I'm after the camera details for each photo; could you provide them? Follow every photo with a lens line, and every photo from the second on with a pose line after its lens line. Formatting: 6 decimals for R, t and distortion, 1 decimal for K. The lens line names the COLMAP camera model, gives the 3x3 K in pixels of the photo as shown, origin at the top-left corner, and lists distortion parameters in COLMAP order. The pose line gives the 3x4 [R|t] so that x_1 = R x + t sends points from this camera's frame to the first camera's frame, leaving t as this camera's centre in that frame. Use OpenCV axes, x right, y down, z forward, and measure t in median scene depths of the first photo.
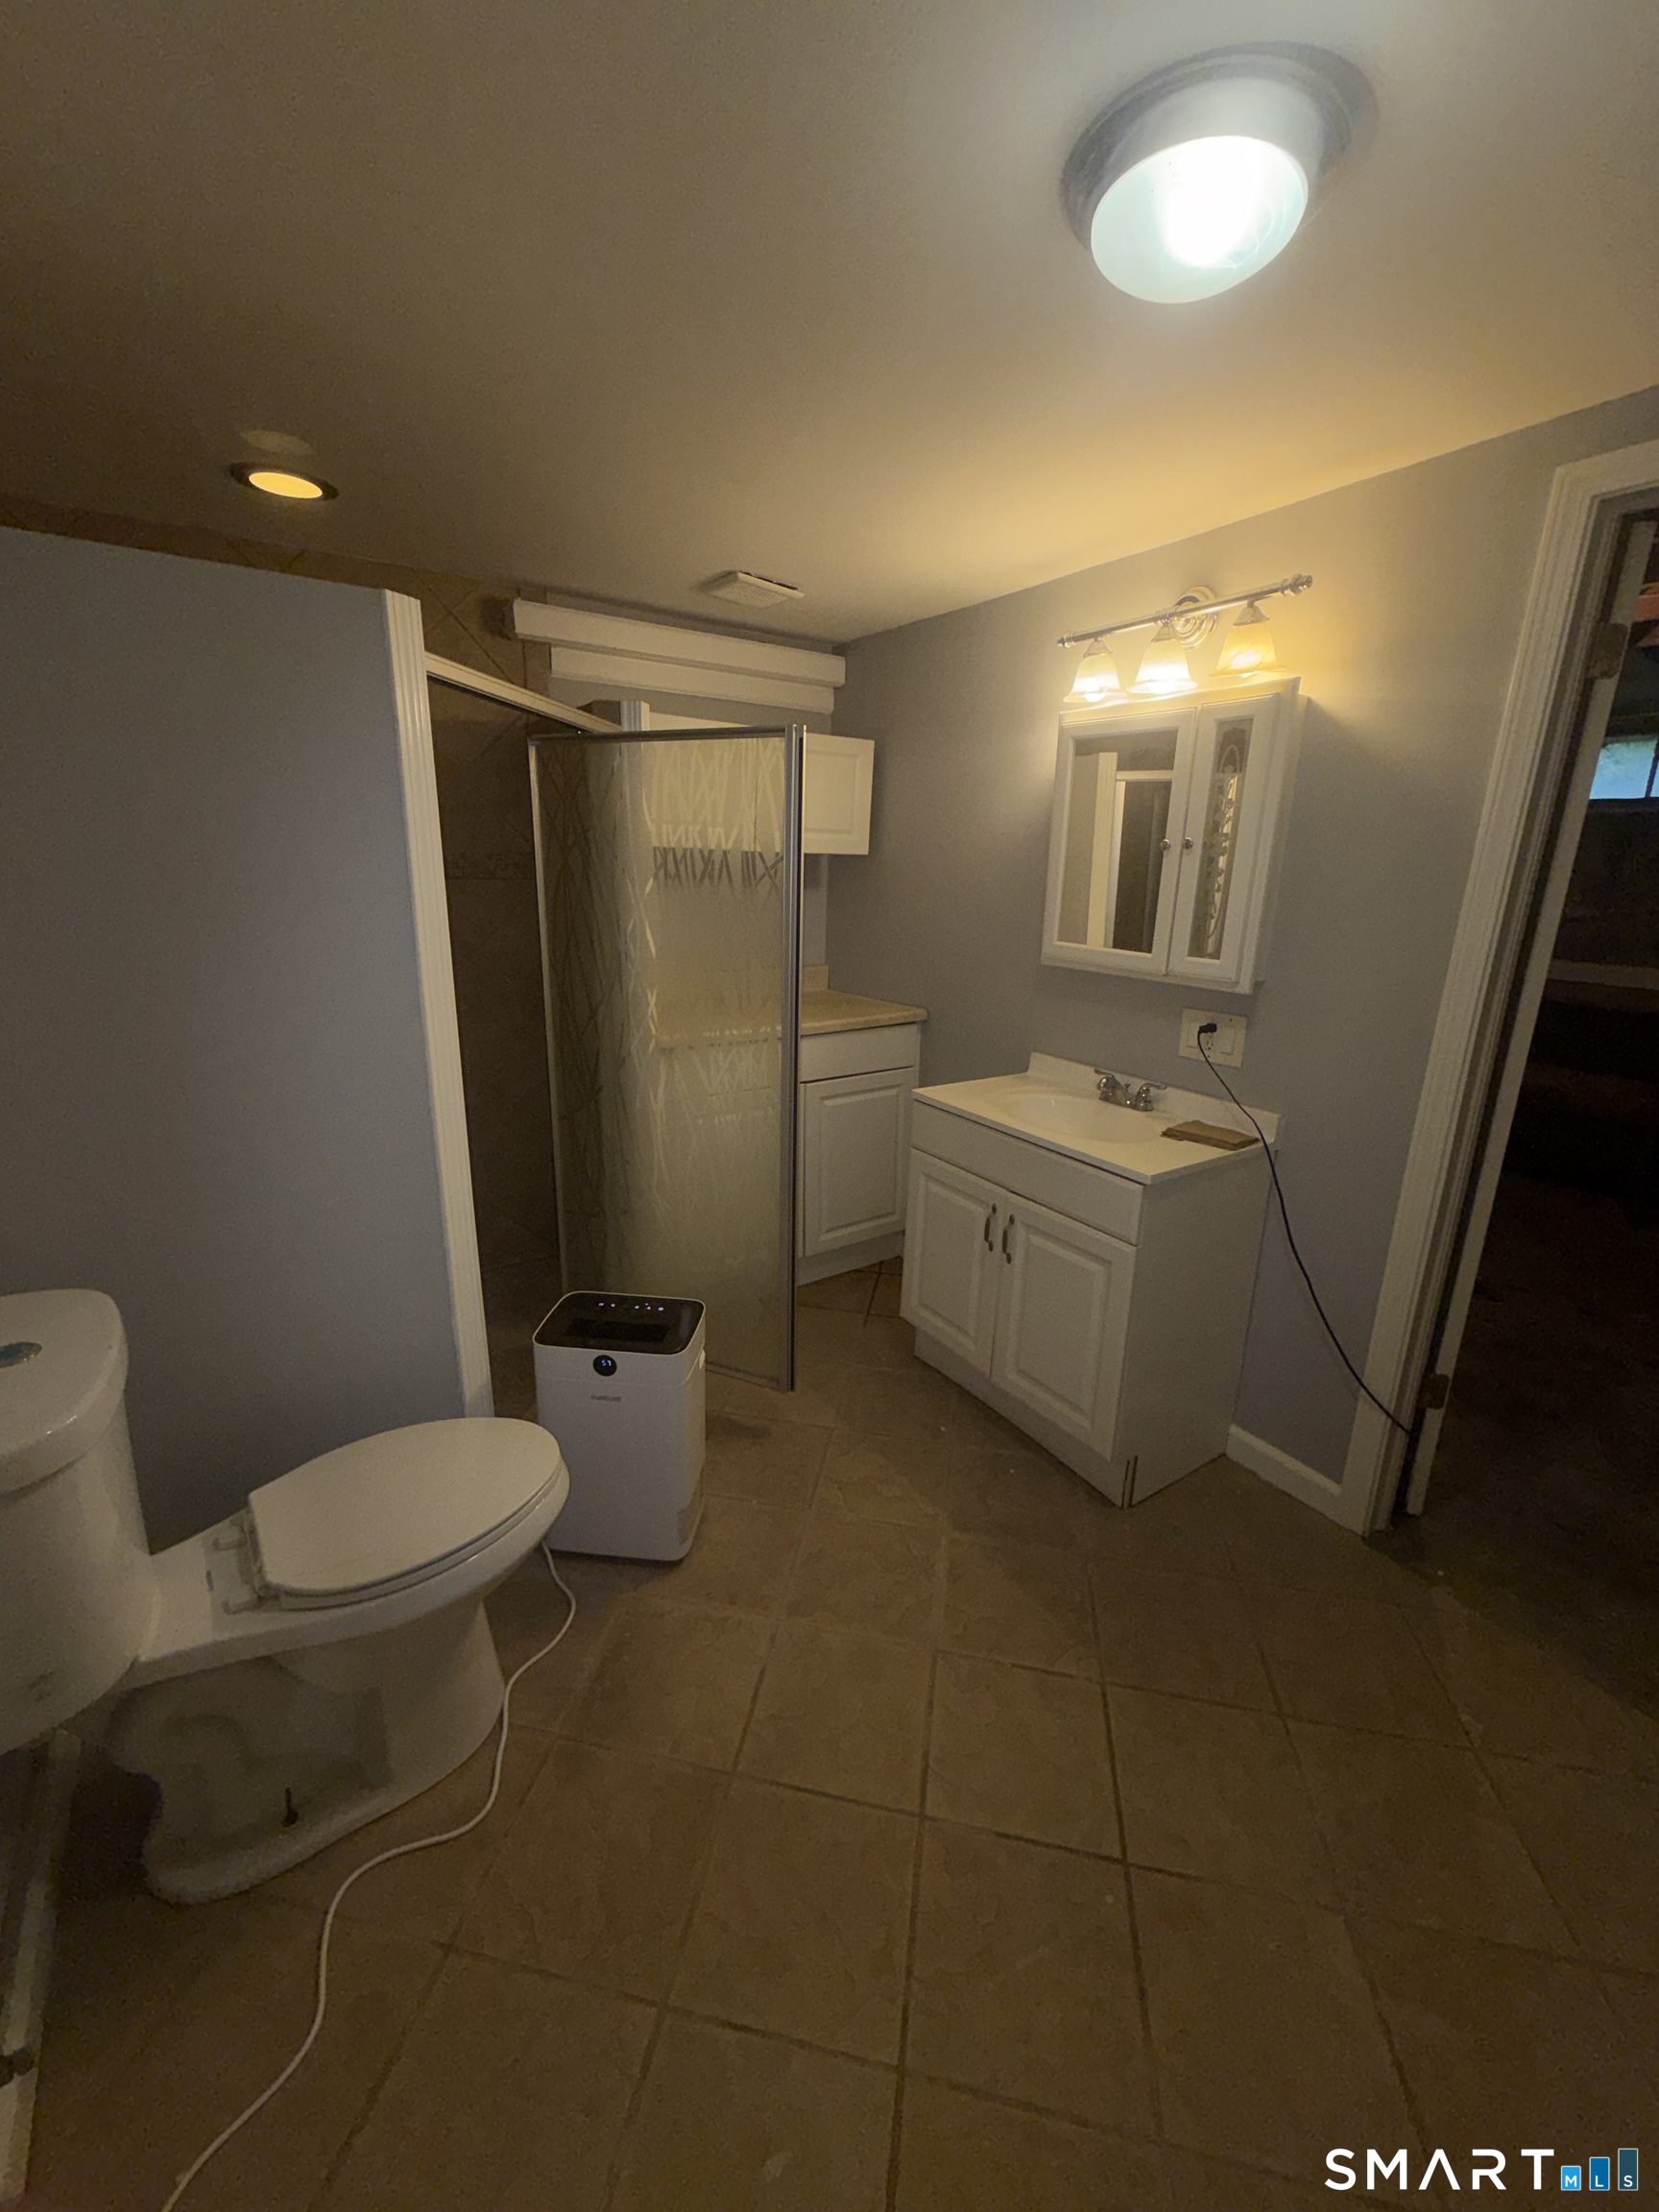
lens RADIAL K [[893.1, 0, 829.5], [0, 893.1, 1106.0], [0, 0, 1]] dist [-0.025514, -0.000314]
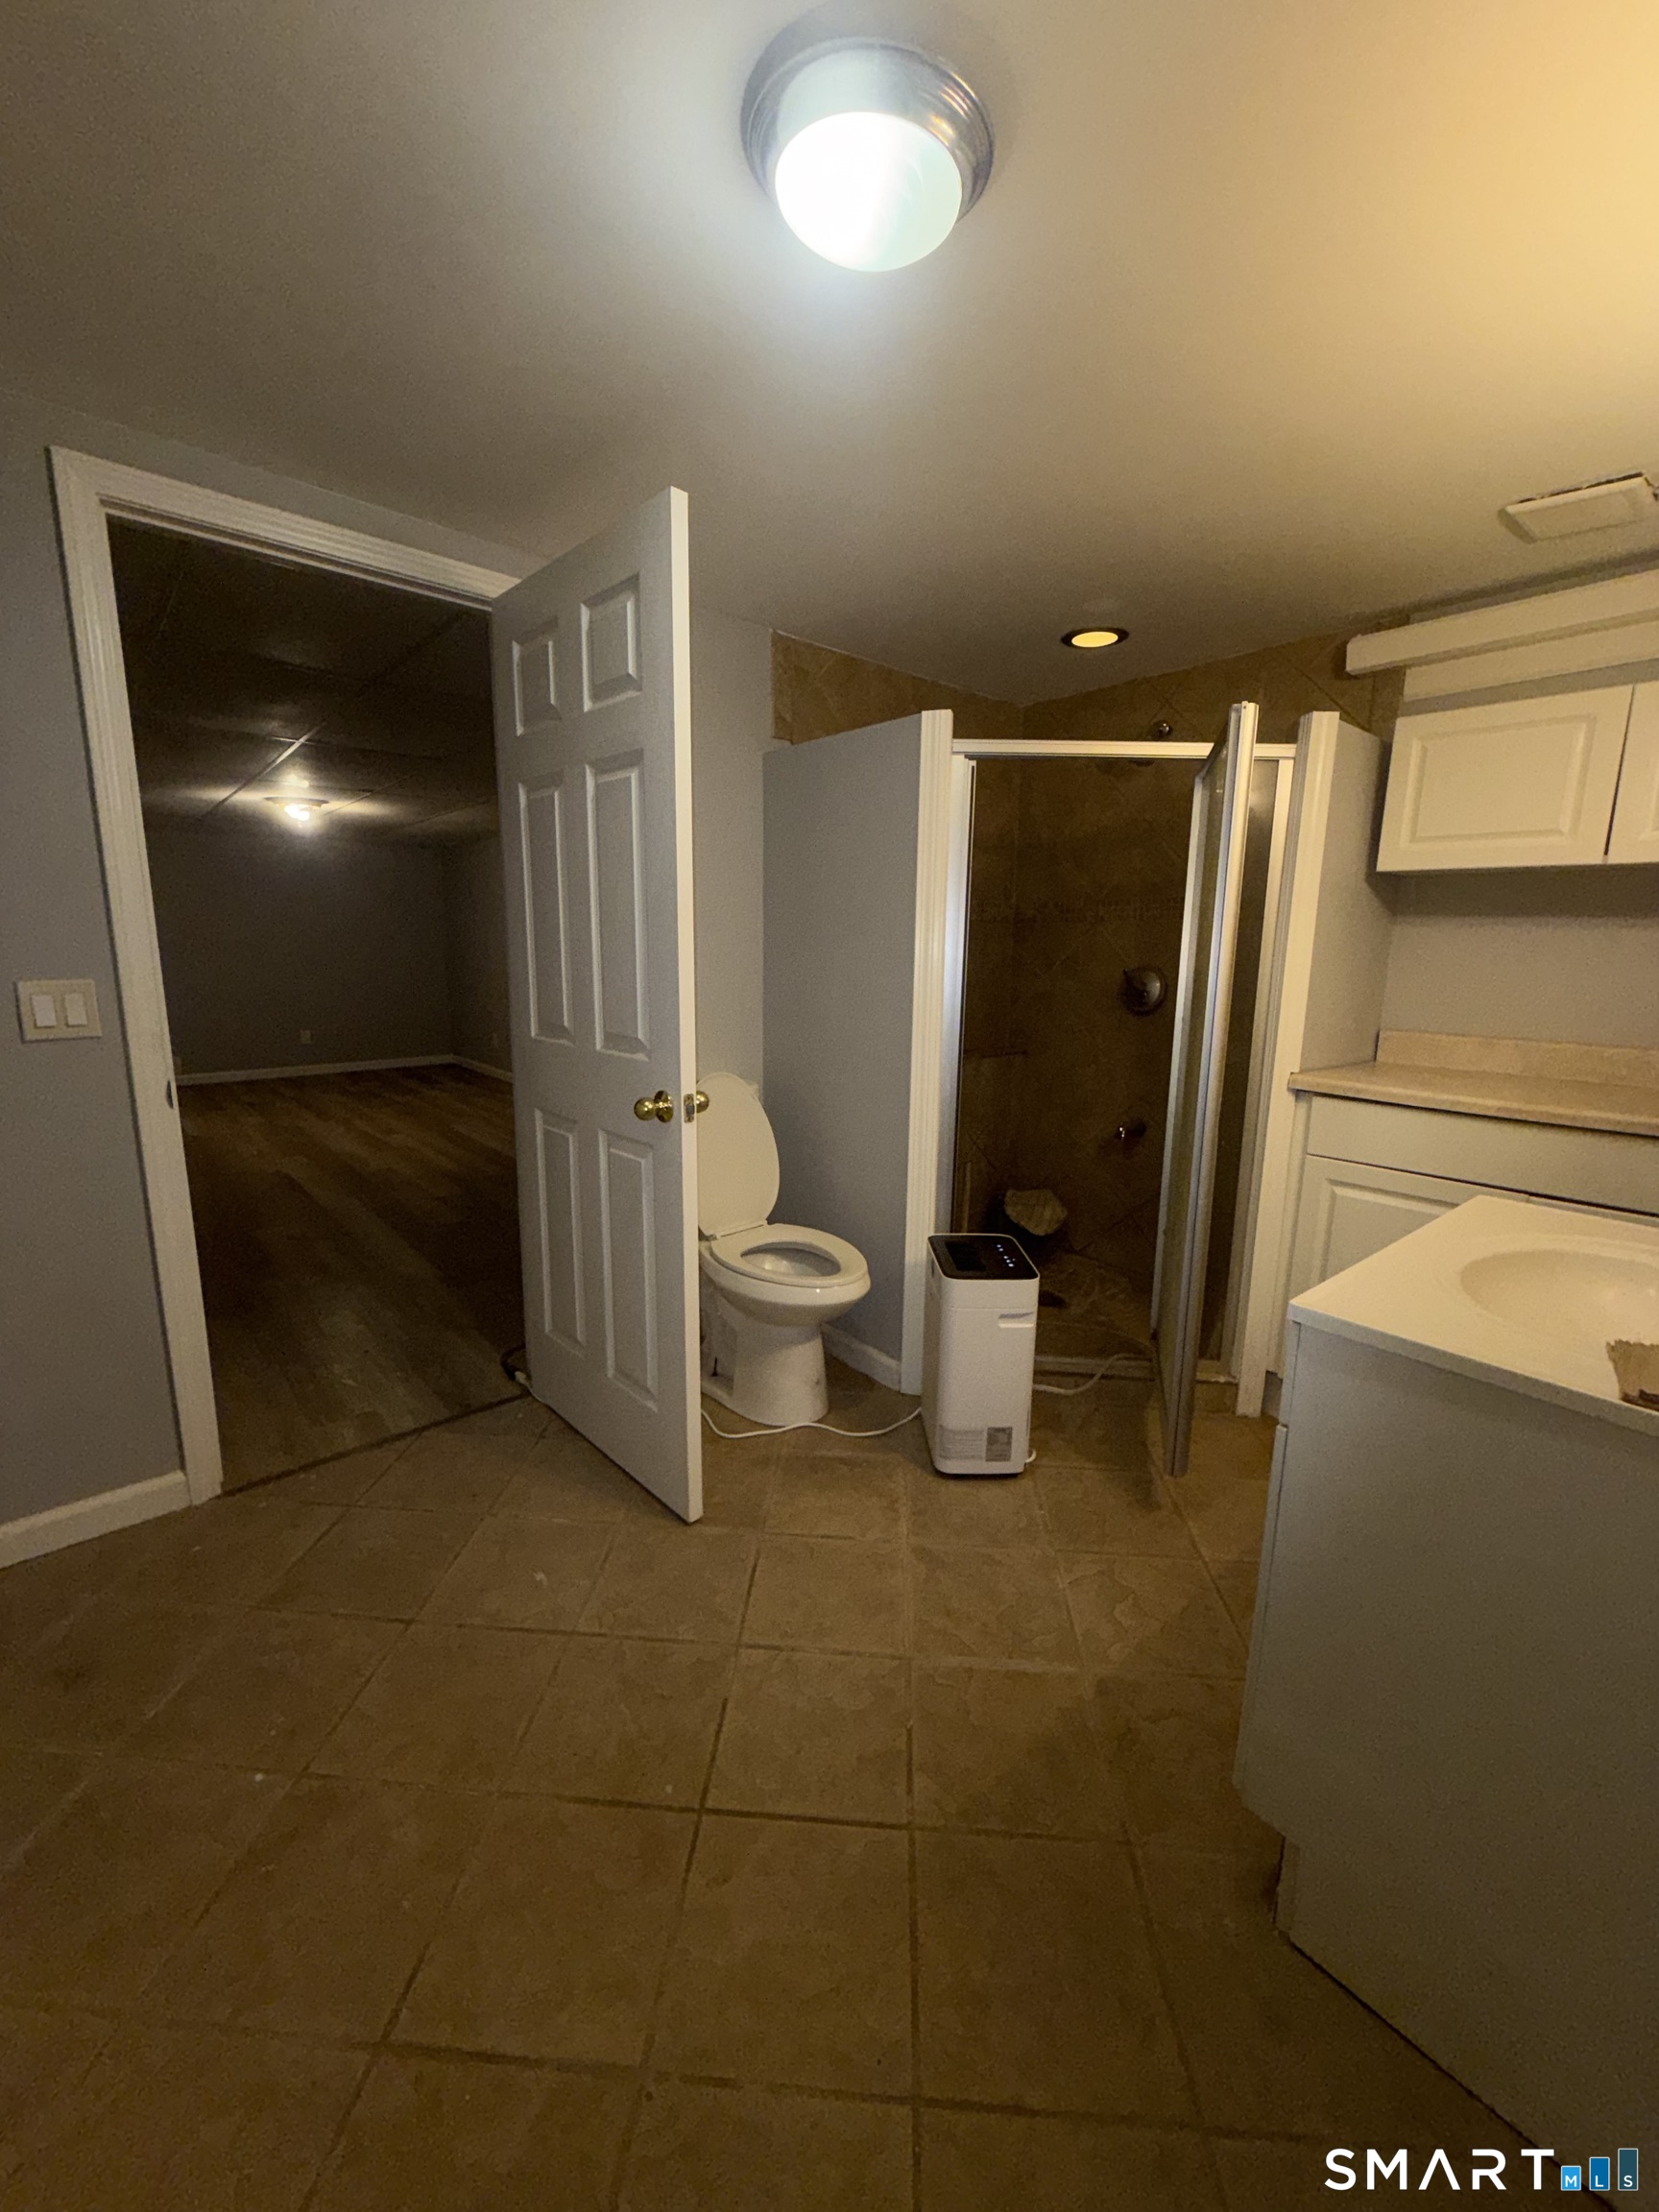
lens RADIAL K [[893.1, 0, 829.5], [0, 893.1, 1106.0], [0, 0, 1]] dist [-0.025514, -0.000314]
pose [[0.086281, 0.159962, -0.983345, 1.148450], [-0.257215, 0.957140, 0.133130, -0.088786], [0.962495, 0.241445, 0.123727, 0.766365]]
